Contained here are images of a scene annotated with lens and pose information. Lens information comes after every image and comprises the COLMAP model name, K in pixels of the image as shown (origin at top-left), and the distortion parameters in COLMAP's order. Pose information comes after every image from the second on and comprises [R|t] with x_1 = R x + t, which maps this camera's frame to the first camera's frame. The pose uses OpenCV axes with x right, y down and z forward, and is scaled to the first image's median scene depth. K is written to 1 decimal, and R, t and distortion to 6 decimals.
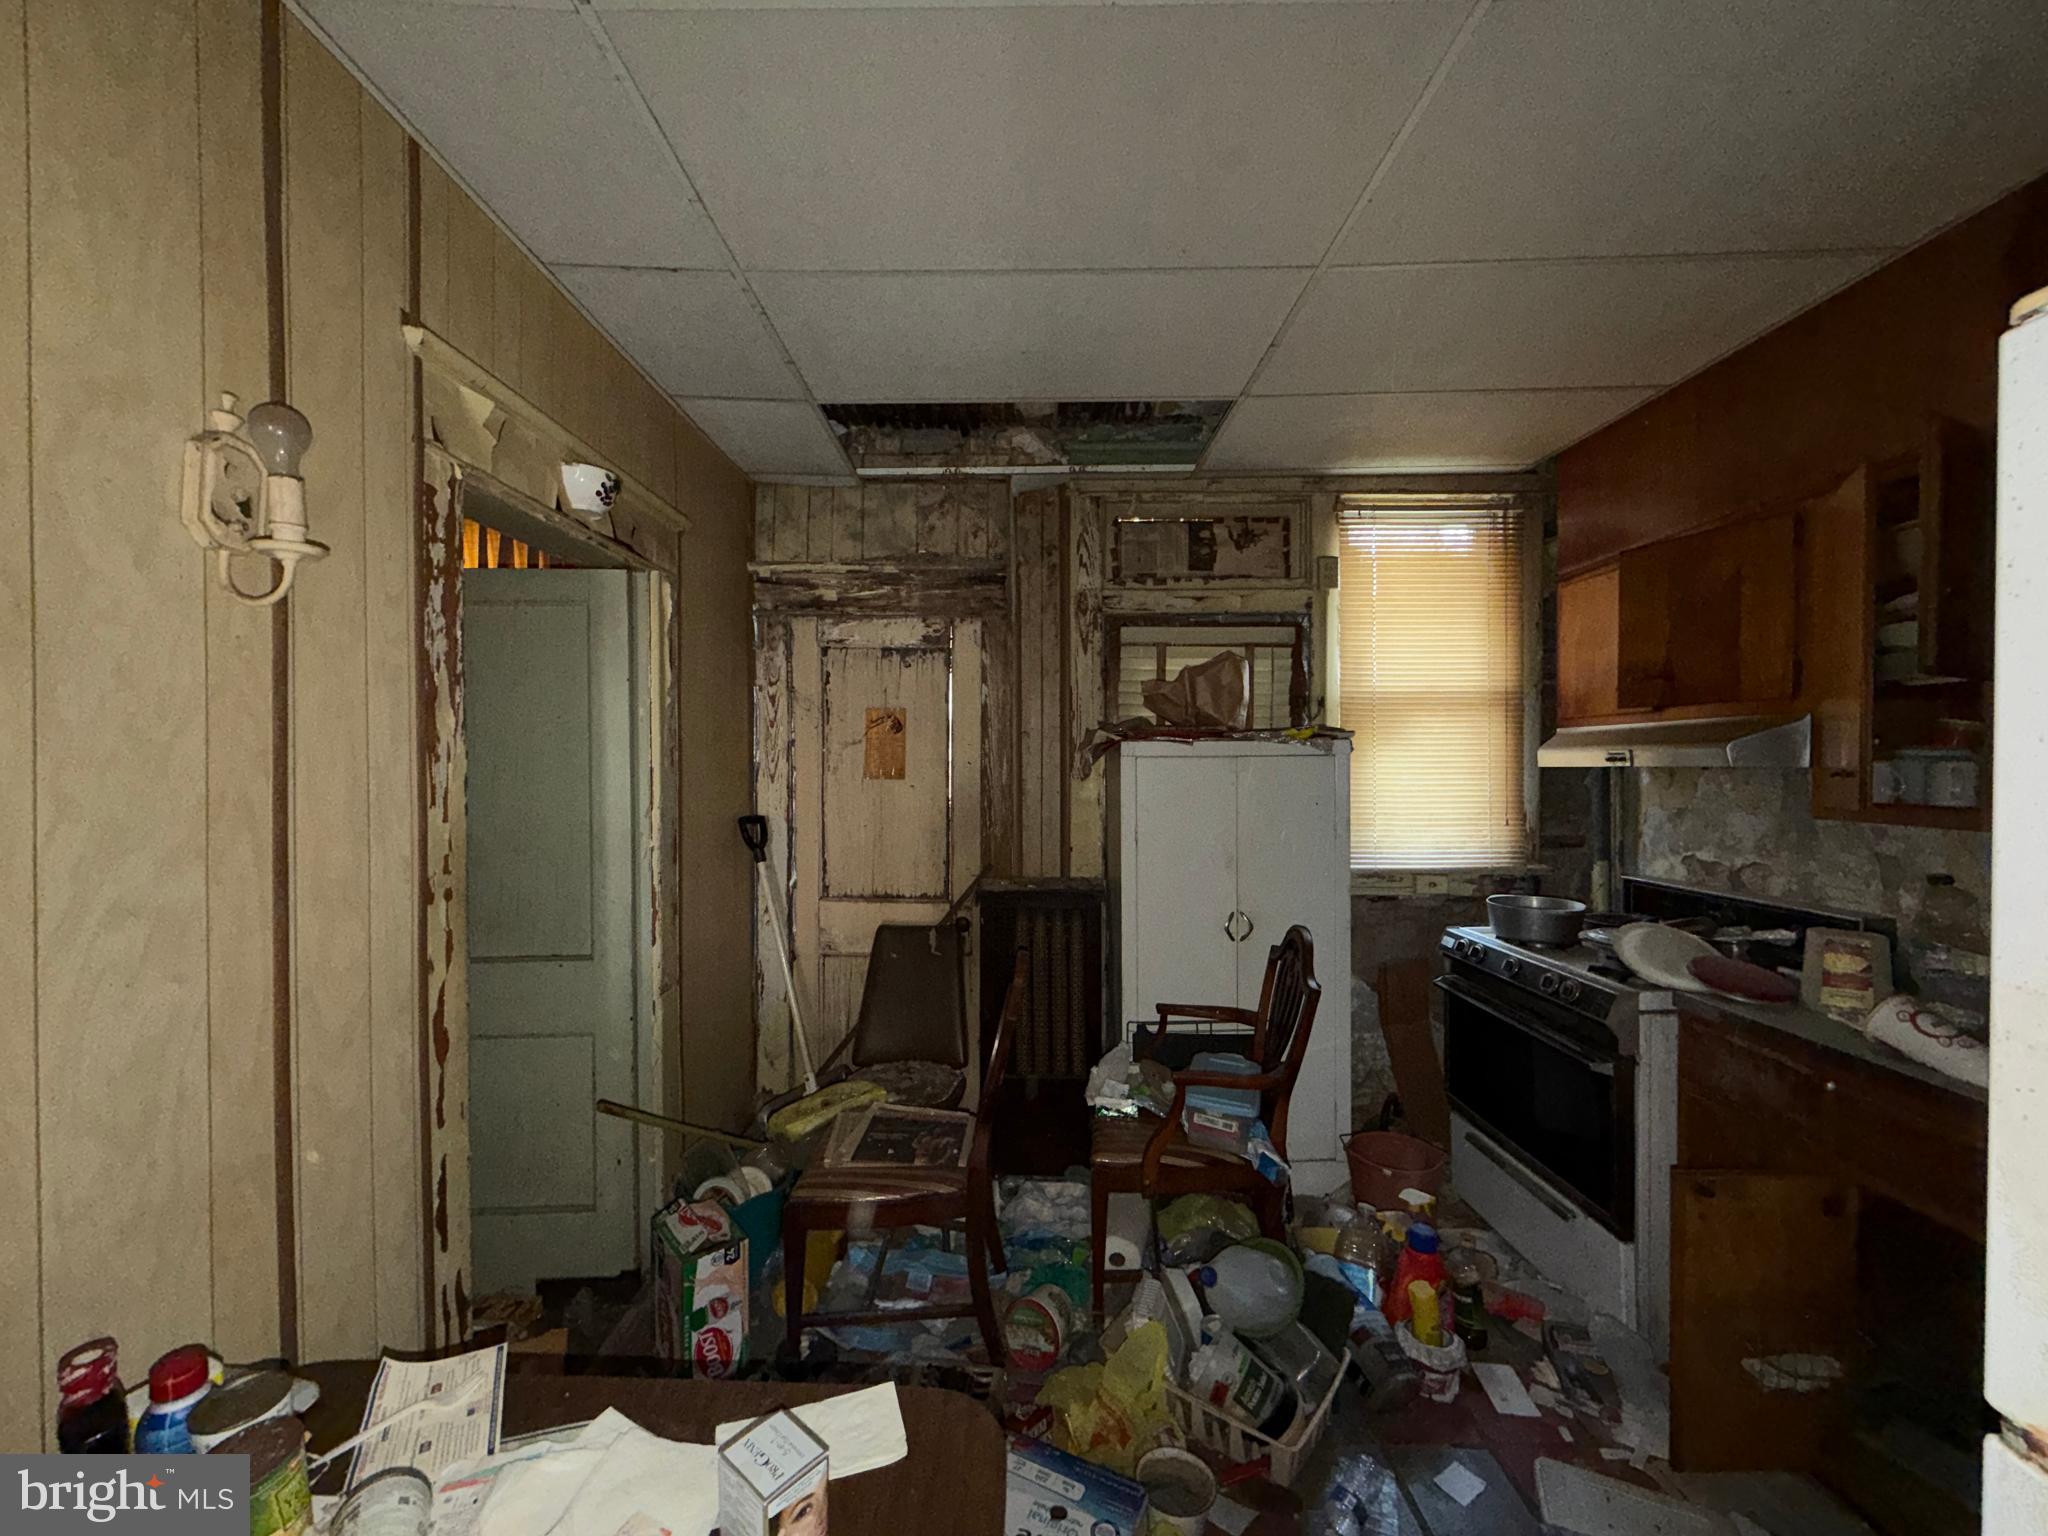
lens RADIAL K [[819.0, 0, 1025.2], [0, 819.0, 768.0], [0, 0, 1]] dist [0.001243, 0.000098]
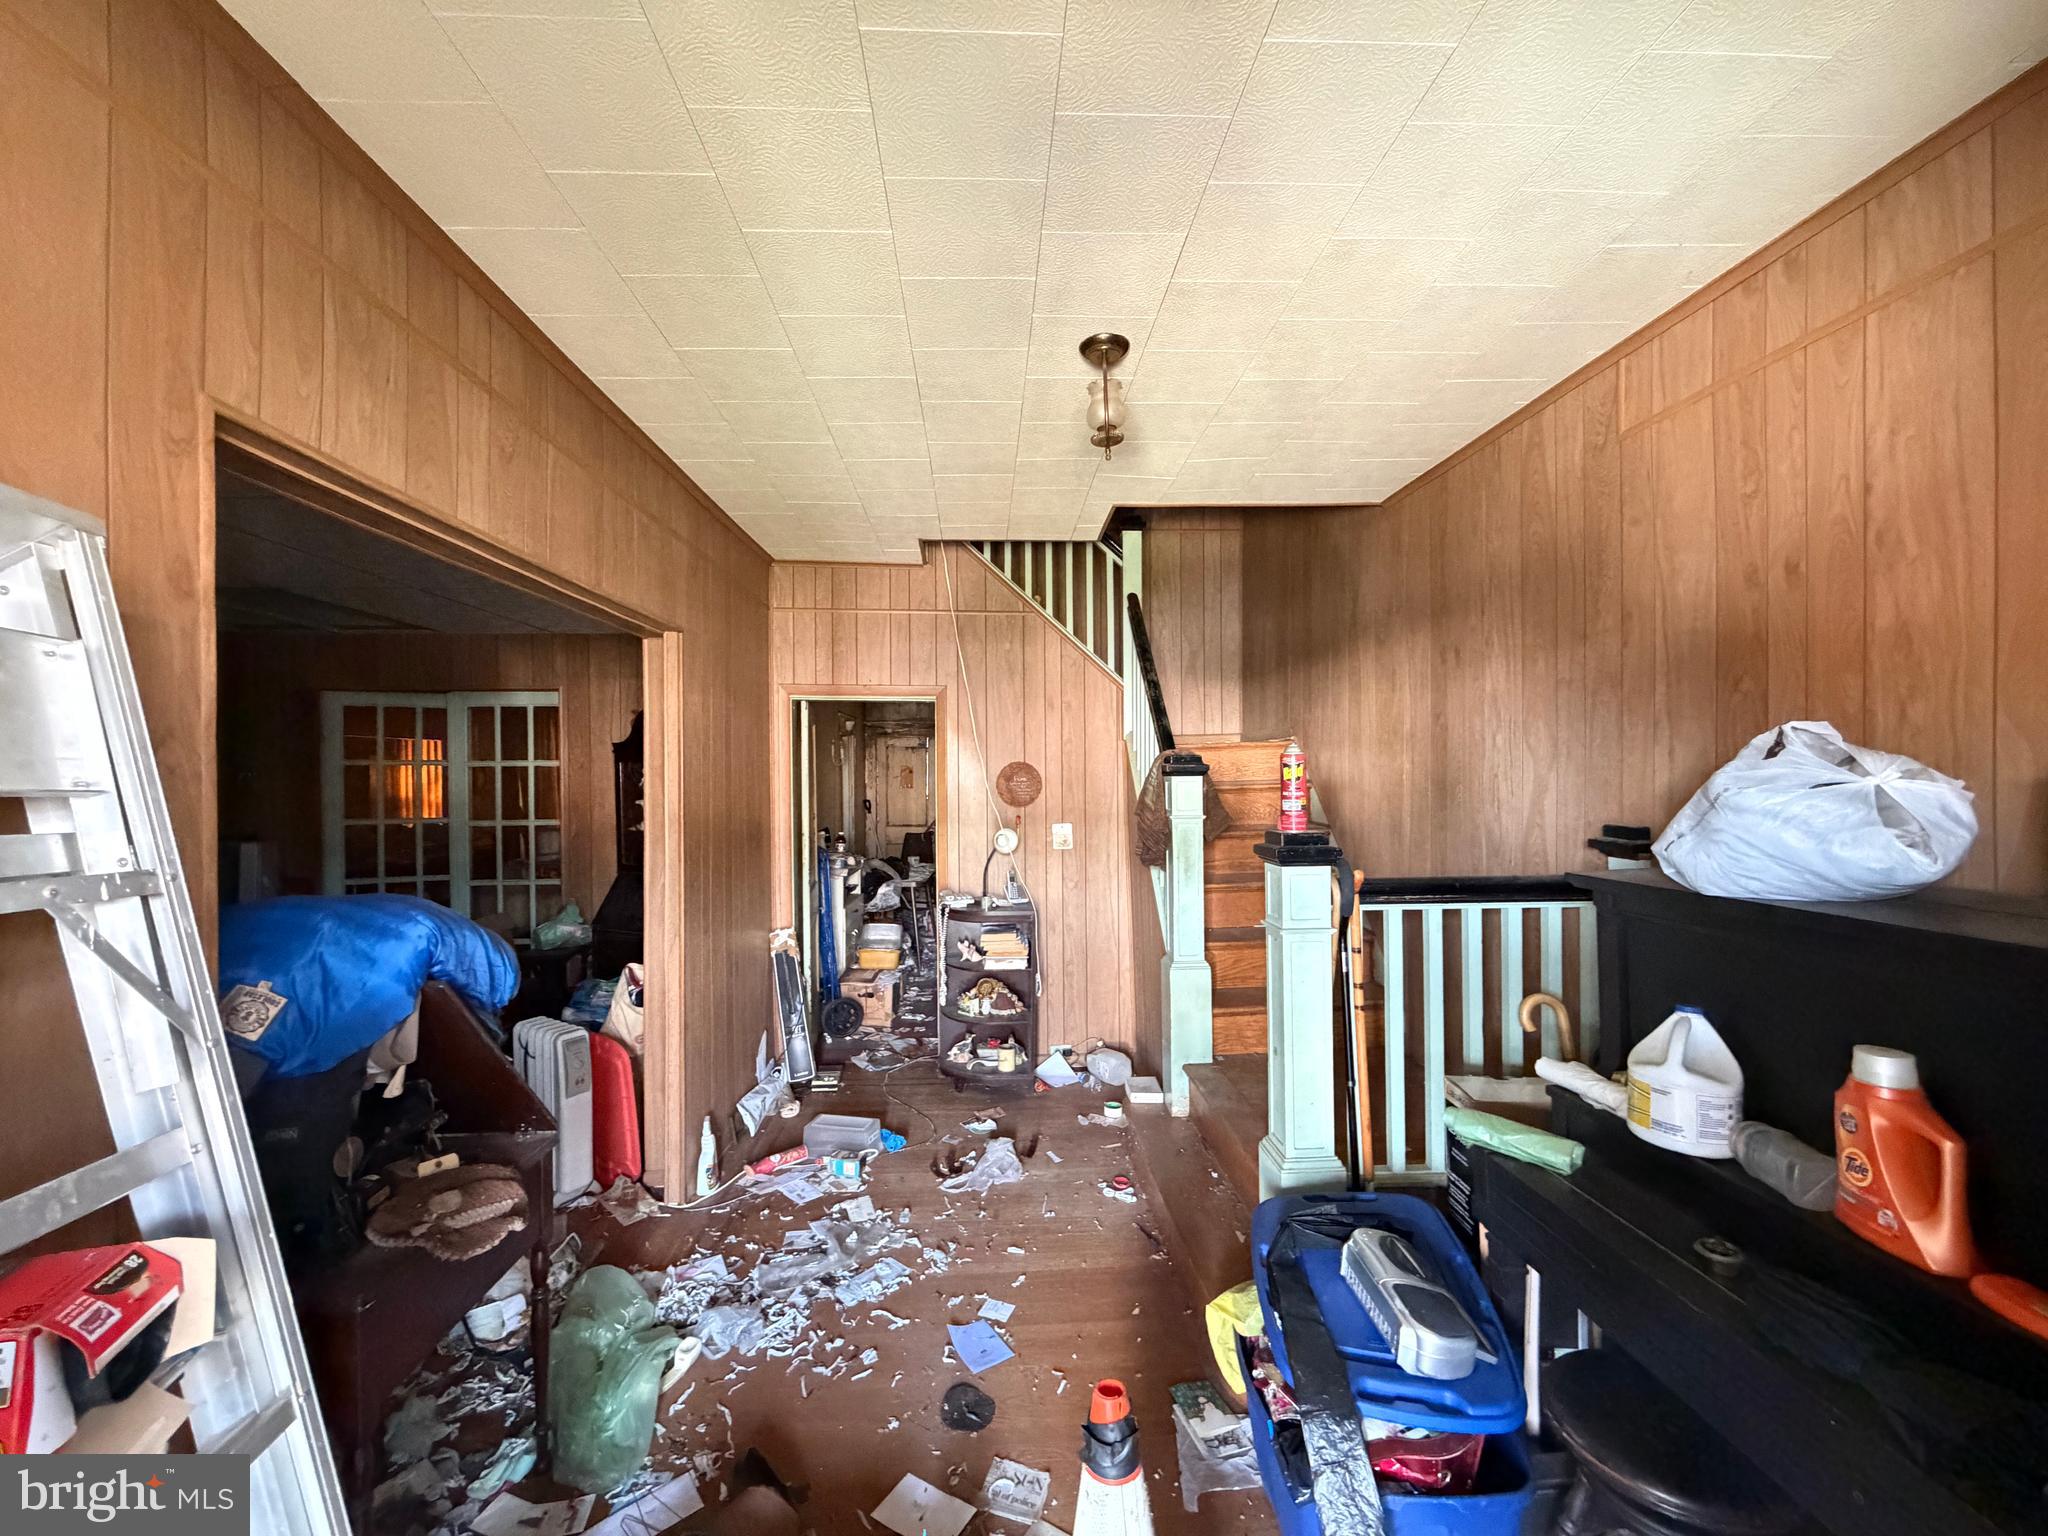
lens RADIAL K [[819.0, 0, 1015.6], [0, 819.0, 772.4], [0, 0, 1]] dist [0.001243, 0.000098]
pose [[0.999331, -0.001910, 0.036531, 0.139397], [0.002013, 0.999994, -0.002800, -0.039028], [-0.036526, 0.002872, 0.999329, -2.237621]]
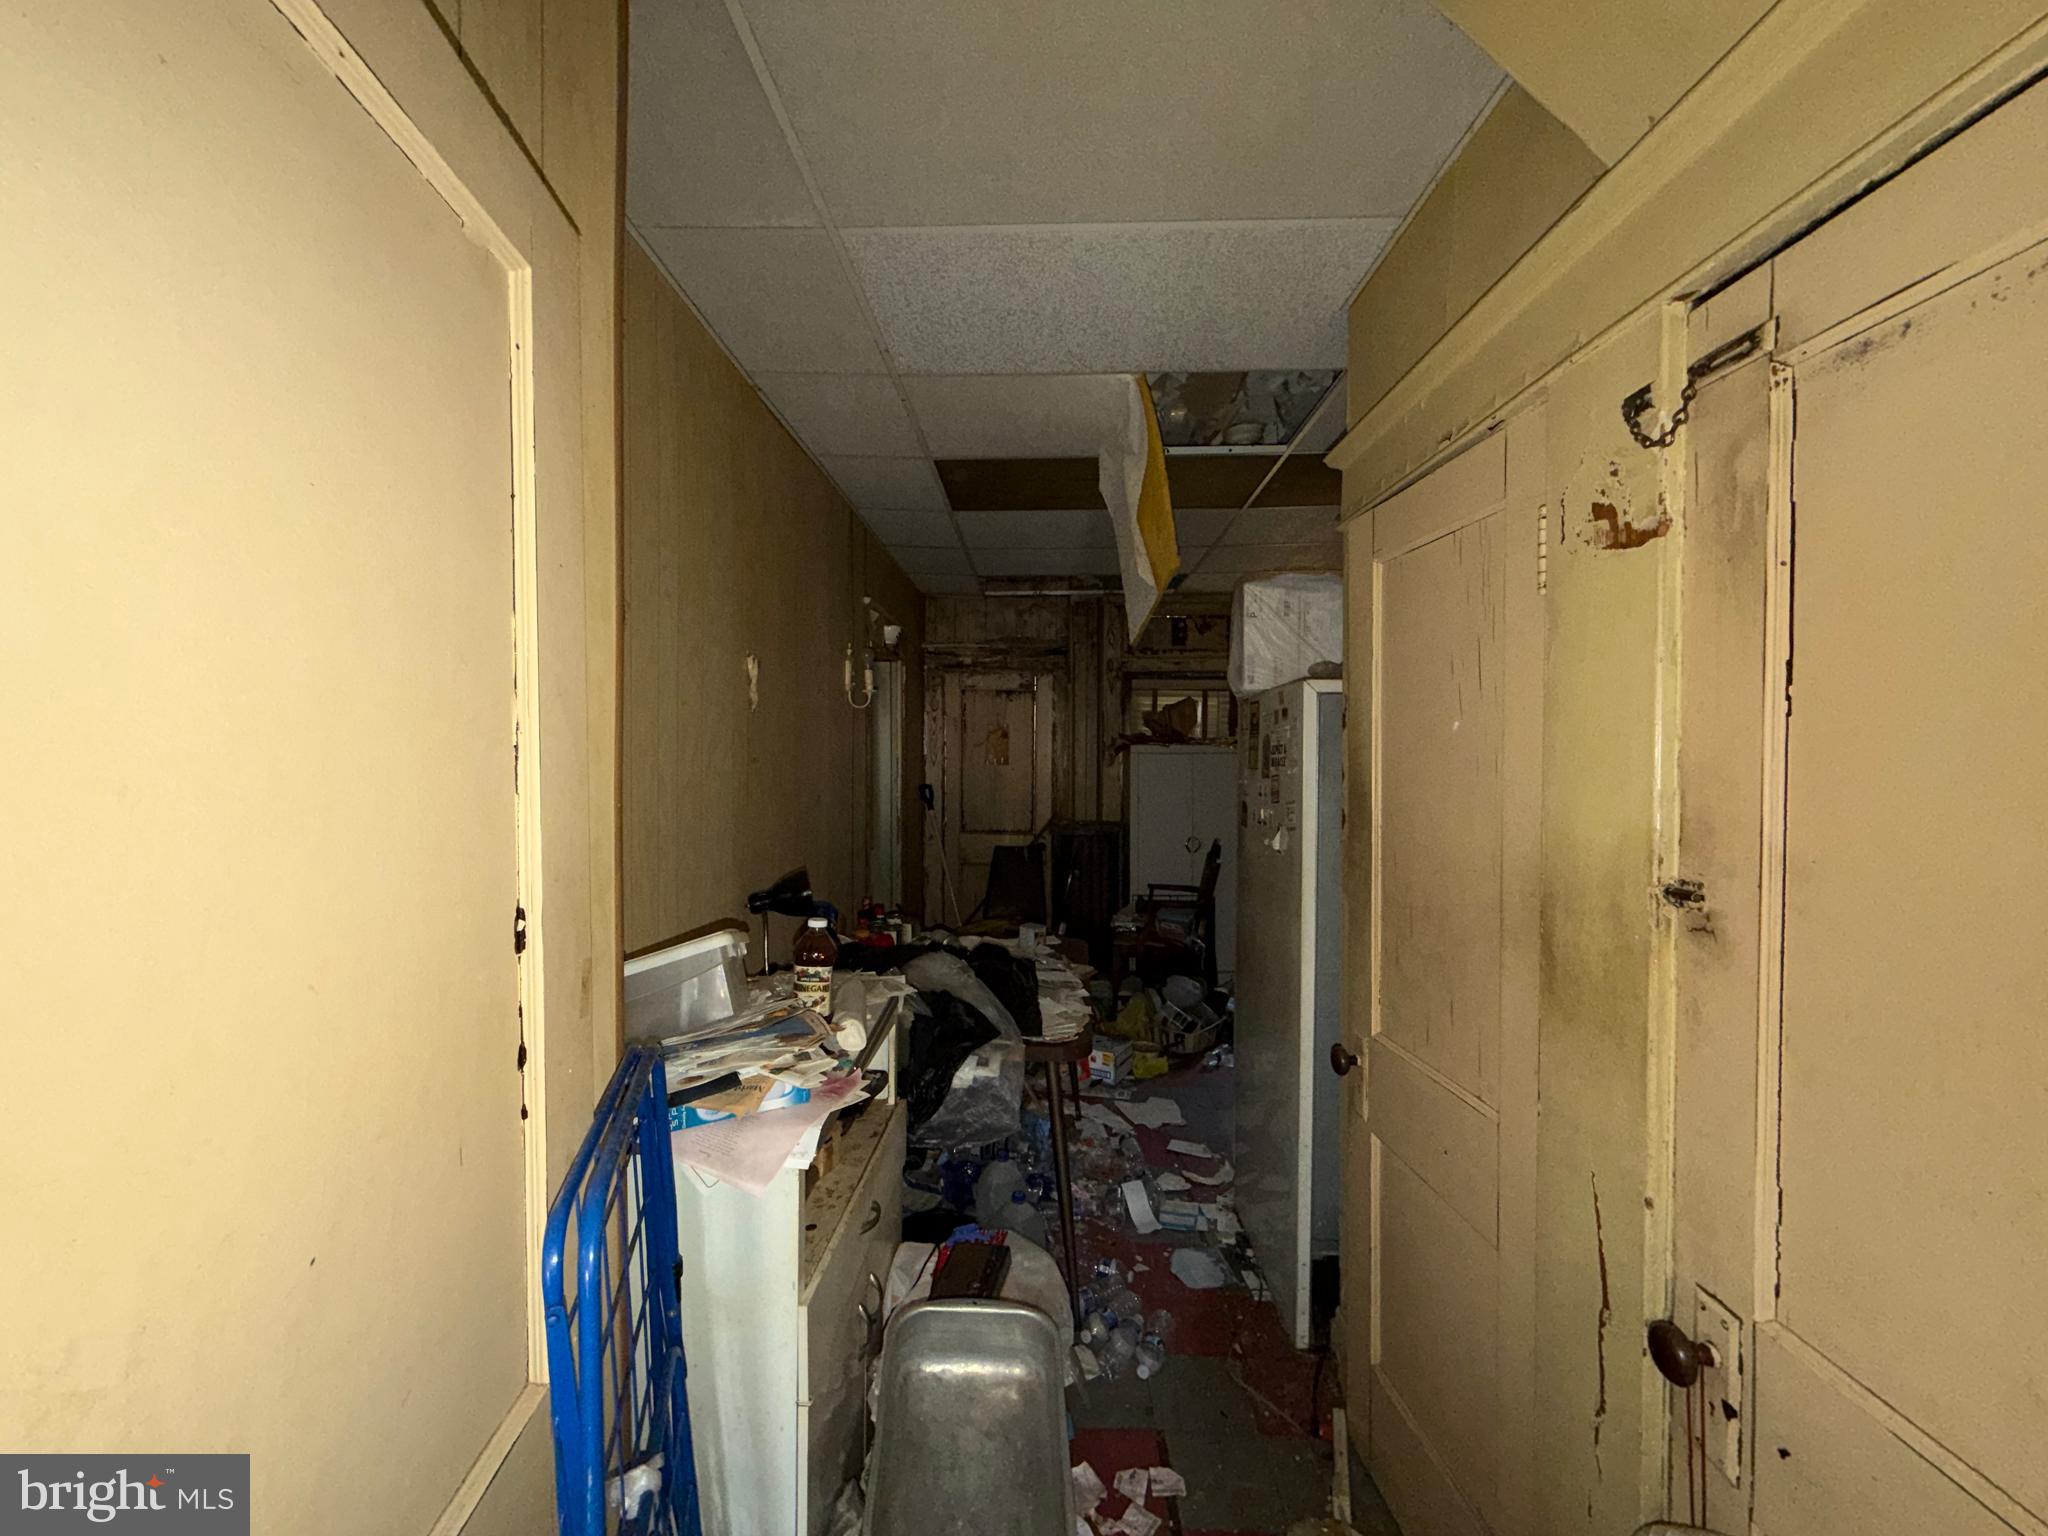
lens RADIAL K [[819.0, 0, 1024.5], [0, 819.0, 765.4], [0, 0, 1]] dist [0.001243, 0.000098]
pose [[0.999606, 0.006943, -0.027191, -0.065016], [-0.006617, 0.999905, 0.012086, -0.006518], [0.027273, -0.011901, 0.999557, -0.770595]]
